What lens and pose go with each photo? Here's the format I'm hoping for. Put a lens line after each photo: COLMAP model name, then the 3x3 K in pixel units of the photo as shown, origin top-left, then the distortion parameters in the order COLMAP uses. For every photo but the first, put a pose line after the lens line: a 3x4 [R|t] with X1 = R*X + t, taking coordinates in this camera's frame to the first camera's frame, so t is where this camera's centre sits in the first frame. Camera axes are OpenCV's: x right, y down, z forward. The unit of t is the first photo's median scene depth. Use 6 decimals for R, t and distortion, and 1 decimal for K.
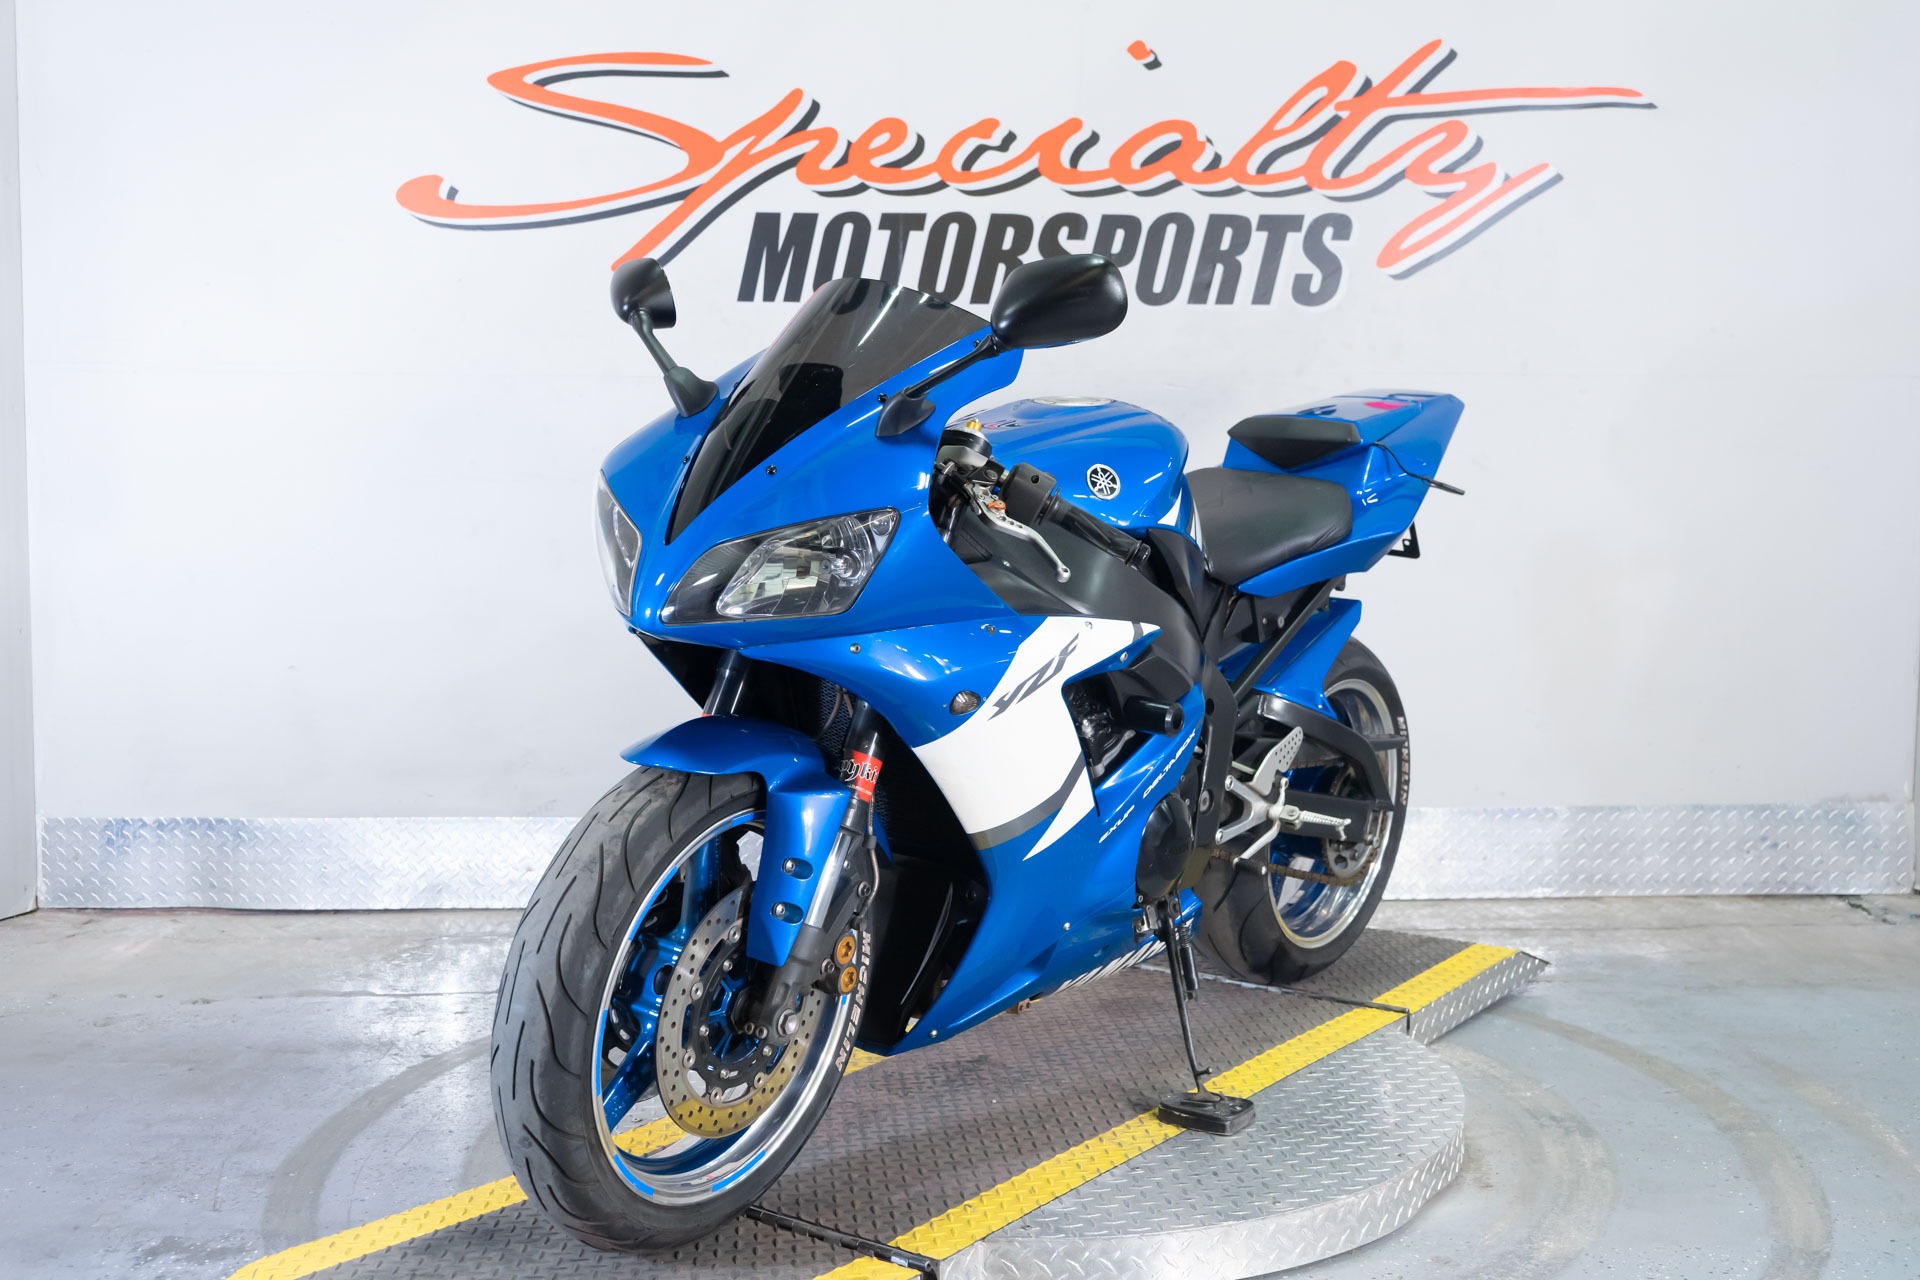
lens RADIAL K [[2082.1, 0, 939.7], [0, 2082.1, 625.2], [0, 0, 1]] dist [0.025072, 0.000000]
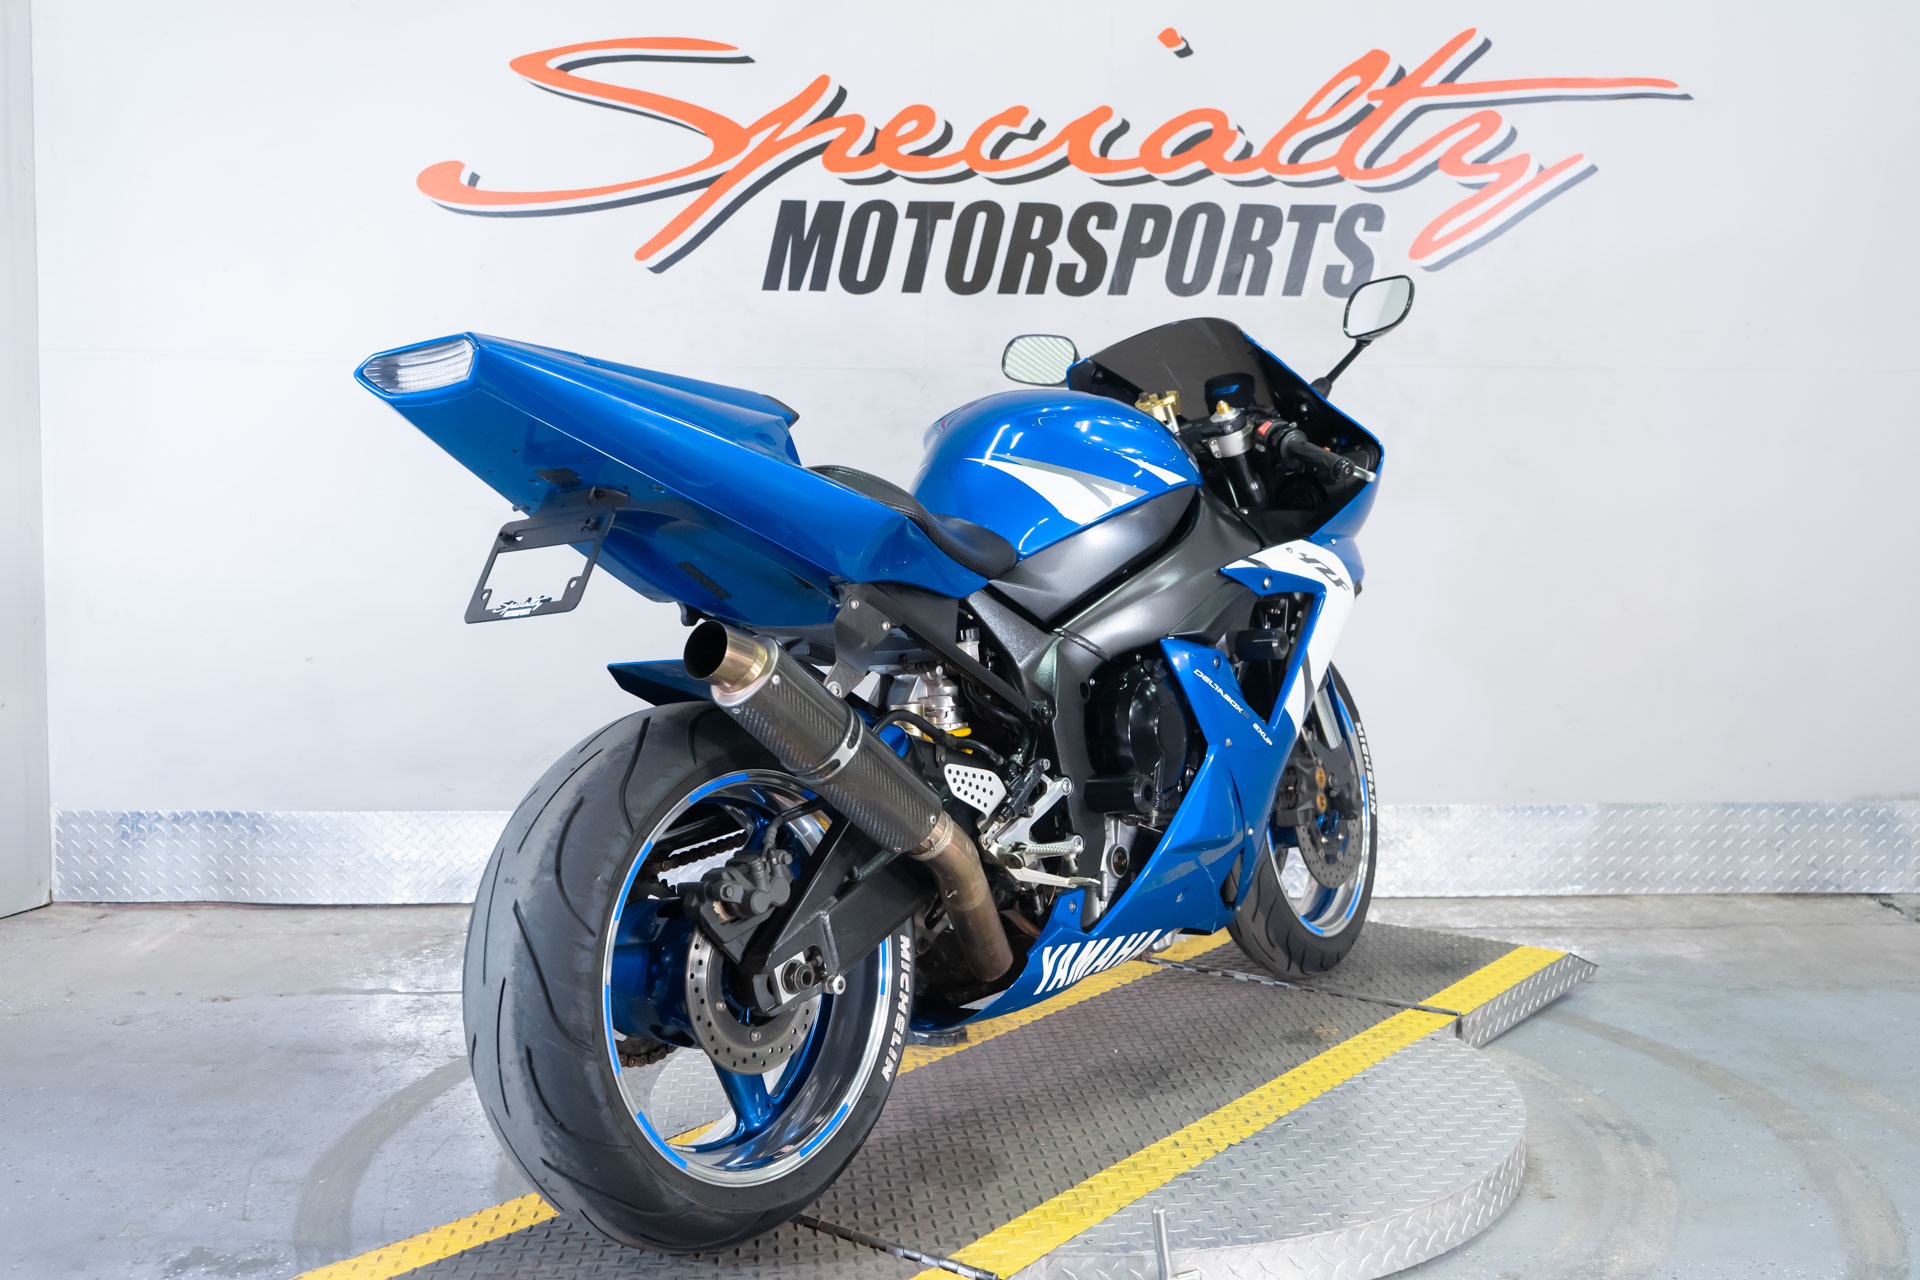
lens RADIAL K [[2026.8, 0, 923.8], [0, 2026.8, 627.3], [0, 0, 1]] dist [0.024397, 0.000000]
pose [[0.999975, 0.003628, 0.006065, -0.025901], [-0.003663, 0.999977, 0.005778, -0.001503], [-0.006043, -0.005800, 0.999965, 0.037063]]
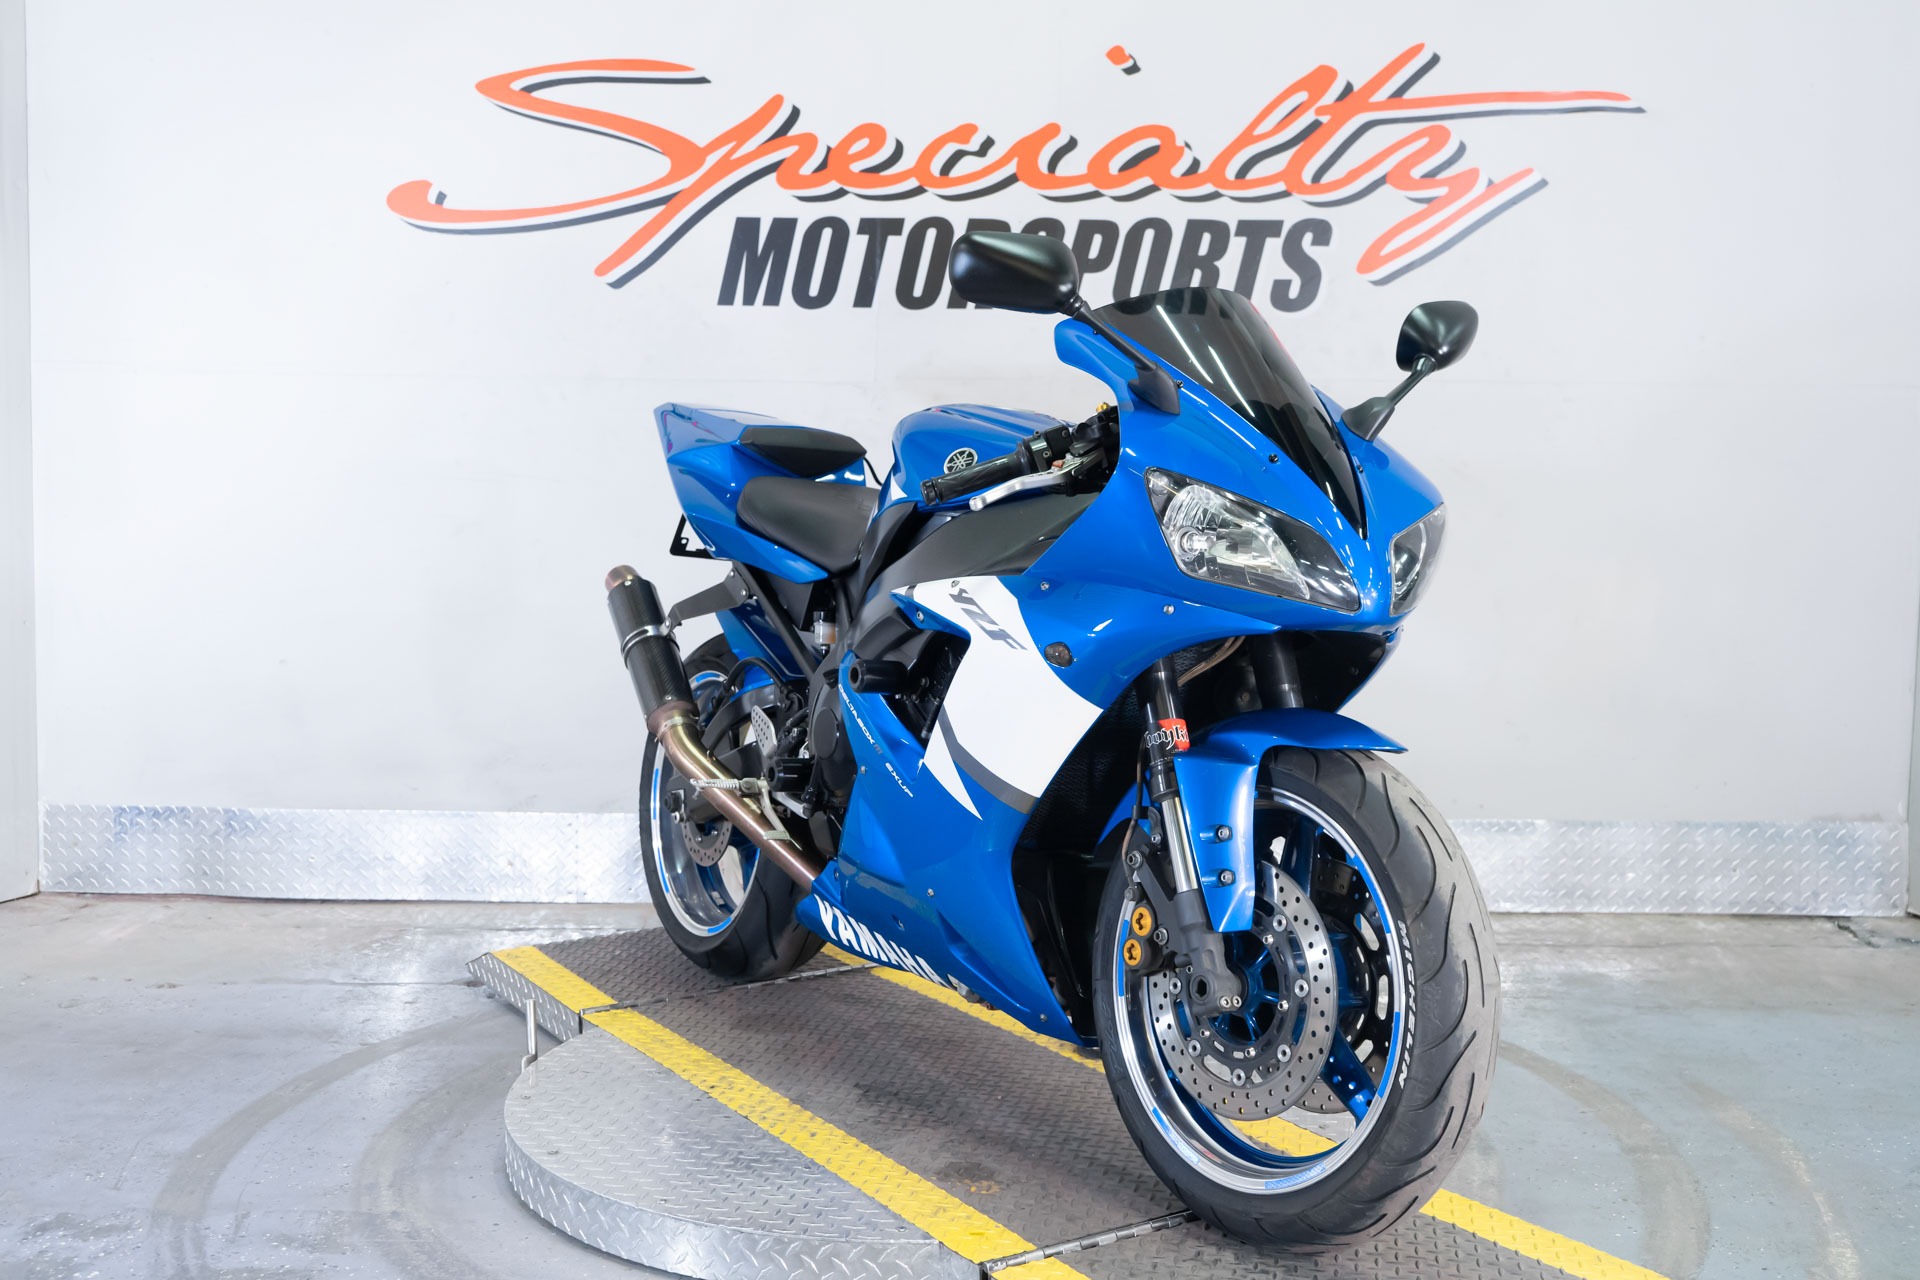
lens RADIAL K [[2082.1, 0, 983.5], [0, 2082.1, 628.1], [0, 0, 1]] dist [0.025072, 0.000000]
pose [[0.997980, 0.013066, -0.062178, 0.096749], [-0.013025, 0.999915, 0.001057, -0.001686], [0.062187, -0.000245, 0.998065, -0.000149]]
